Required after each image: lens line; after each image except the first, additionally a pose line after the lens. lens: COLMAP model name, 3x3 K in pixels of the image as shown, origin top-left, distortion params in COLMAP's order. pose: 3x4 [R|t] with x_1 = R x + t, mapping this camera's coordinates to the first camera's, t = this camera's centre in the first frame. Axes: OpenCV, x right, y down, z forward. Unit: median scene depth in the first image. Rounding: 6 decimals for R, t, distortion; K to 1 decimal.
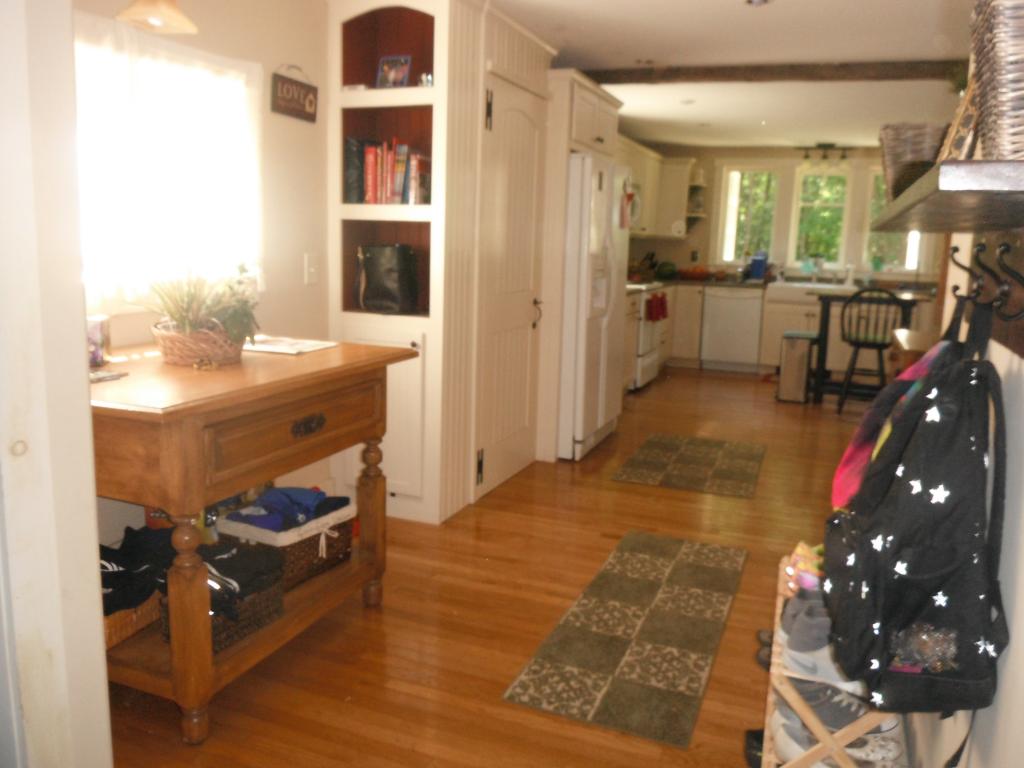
lens RADIAL K [[815.6, 0, 530.0], [0, 815.6, 381.0], [0, 0, 1]] dist [0.001576, 0.001473]
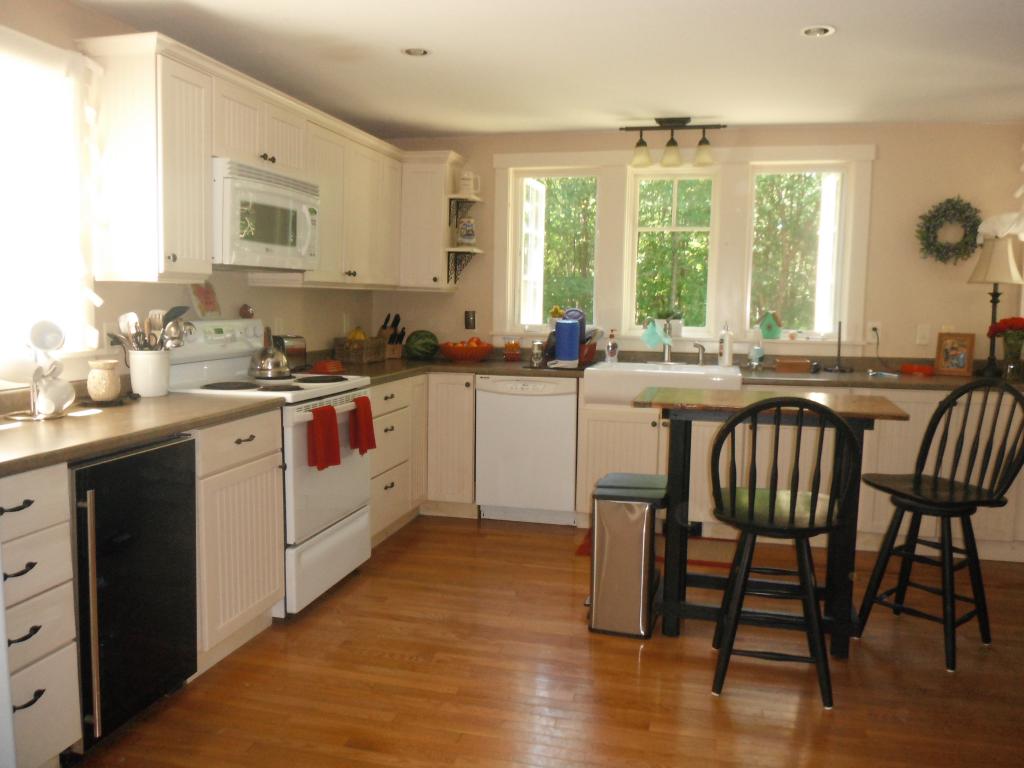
lens RADIAL K [[807.5, 0, 513.2], [0, 807.5, 375.5], [0, 0, 1]] dist [-0.028398, -0.007082]
pose [[0.993200, -0.027651, 0.113085, 0.176529], [0.035940, 0.996762, -0.071930, -0.074576], [-0.110730, 0.075505, 0.990978, 0.450900]]
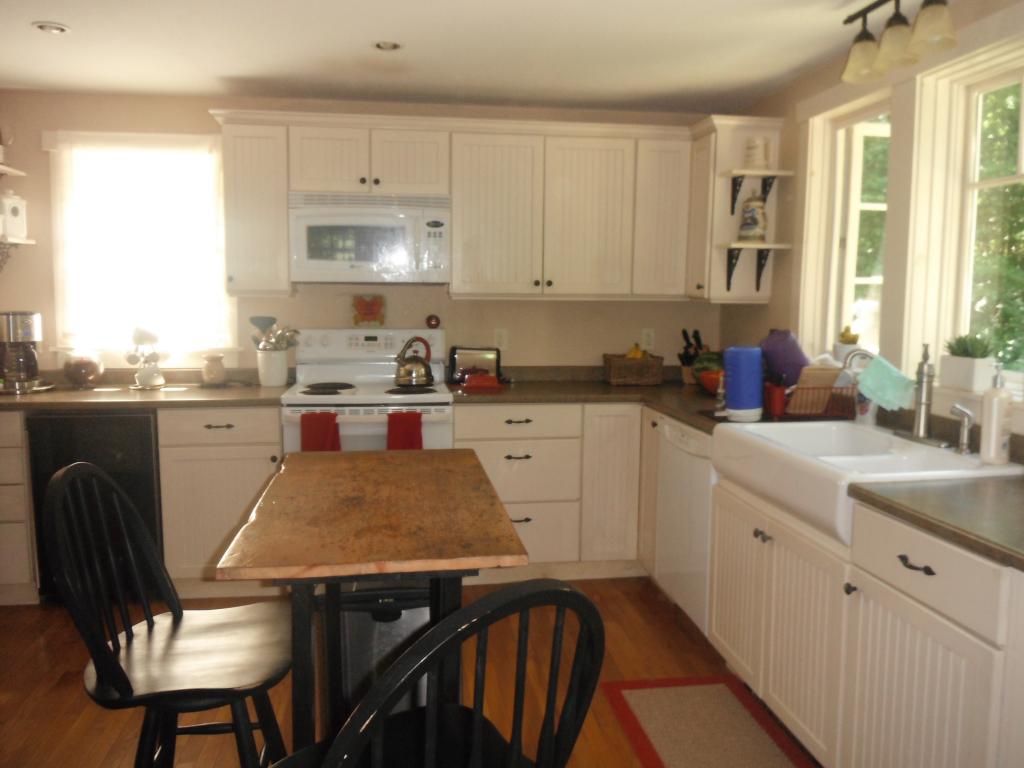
lens RADIAL K [[807.5, 0, 513.2], [0, 807.5, 375.5], [0, 0, 1]] dist [-0.028398, -0.007082]
pose [[0.488838, 0.061627, -0.870195, 0.528427], [-0.140933, 0.989978, -0.009060, -0.119006], [0.860915, 0.127068, 0.492624, 0.720152]]
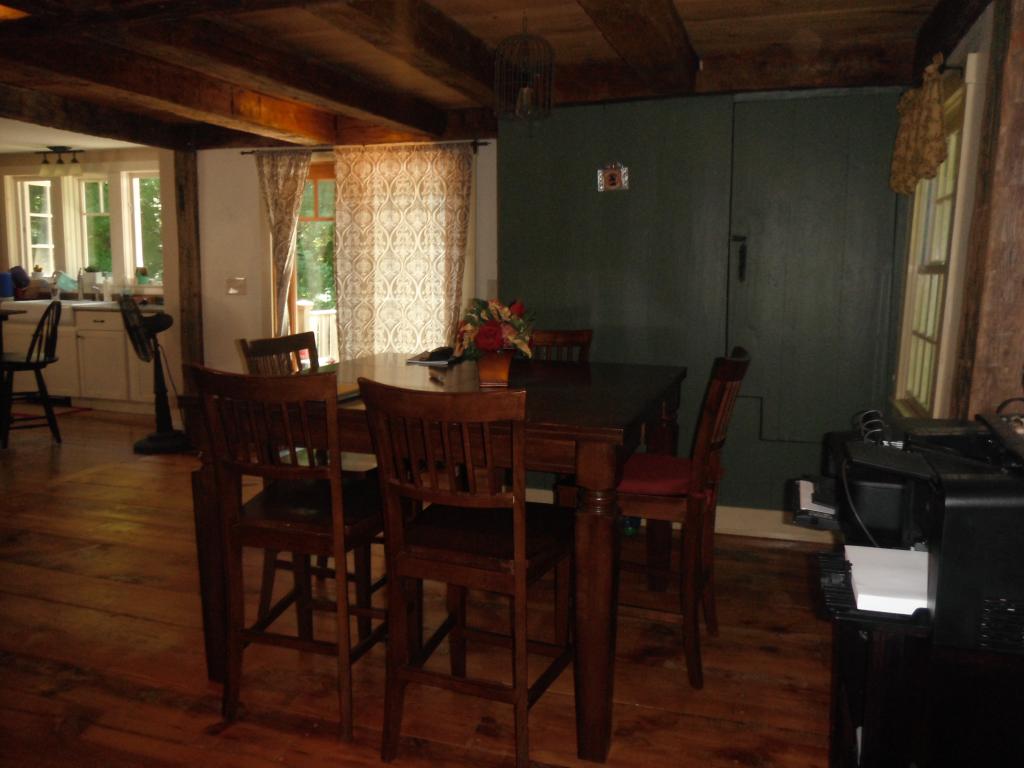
lens RADIAL K [[815.6, 0, 530.0], [0, 815.6, 381.0], [0, 0, 1]] dist [0.001576, 0.001473]
pose [[0.998338, -0.024103, 0.052351, 0.794559], [0.026078, 0.998961, -0.037369, 0.016906], [-0.051396, 0.038672, 0.997929, 0.069747]]
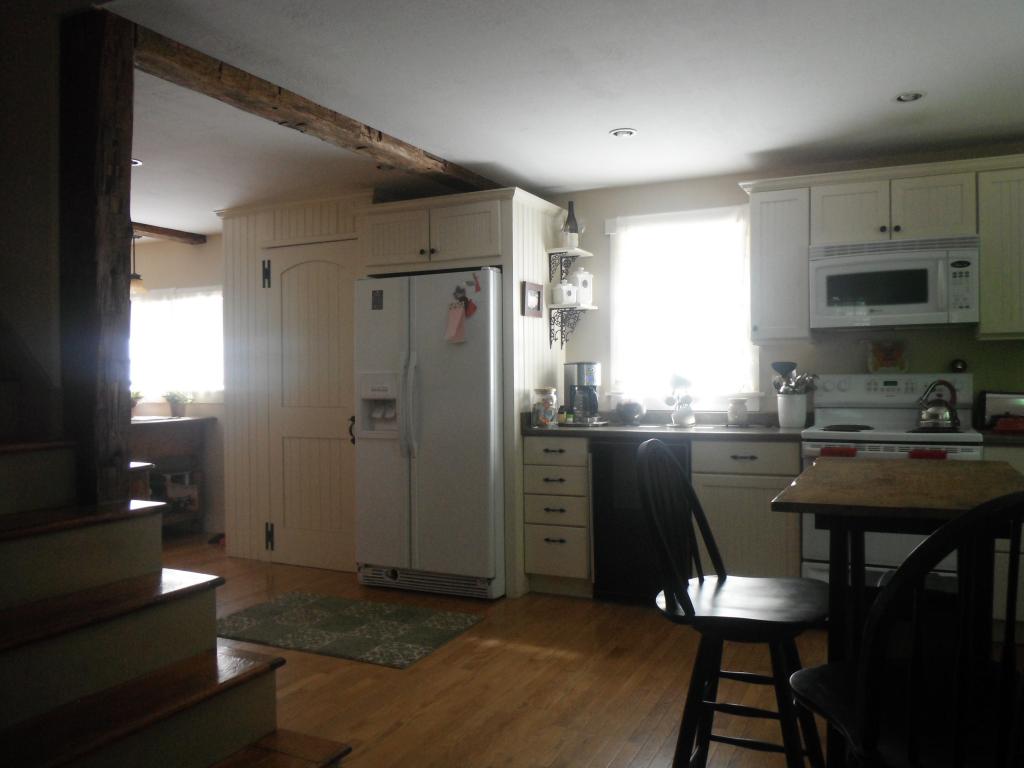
lens RADIAL K [[807.5, 0, 513.2], [0, 807.5, 375.5], [0, 0, 1]] dist [-0.028398, -0.007082]
pose [[-0.093541, -0.032463, -0.995086, 0.570466], [-0.167668, 0.985707, -0.016396, -0.091913], [0.981396, 0.165310, -0.097647, 0.704282]]
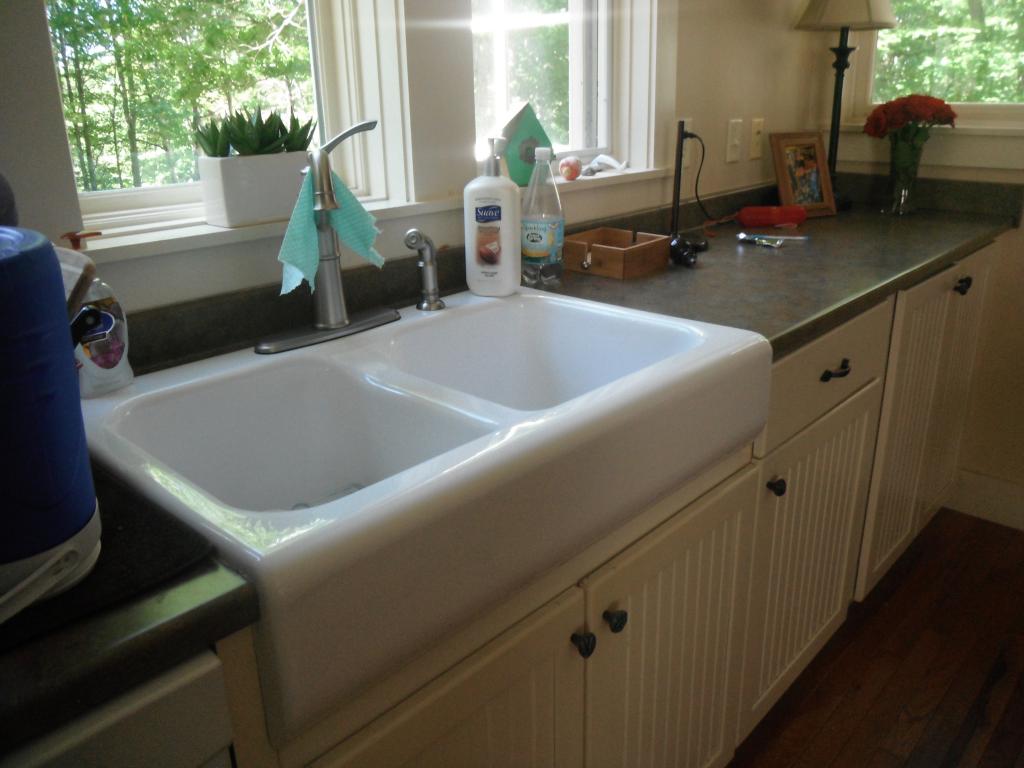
lens RADIAL K [[807.5, 0, 513.2], [0, 807.5, 375.5], [0, 0, 1]] dist [-0.028398, -0.007082]
pose [[0.377137, -0.338613, 0.862038, 0.234997], [0.190355, 0.939236, 0.285657, -0.146538], [-0.906384, 0.056362, 0.418677, 0.907366]]
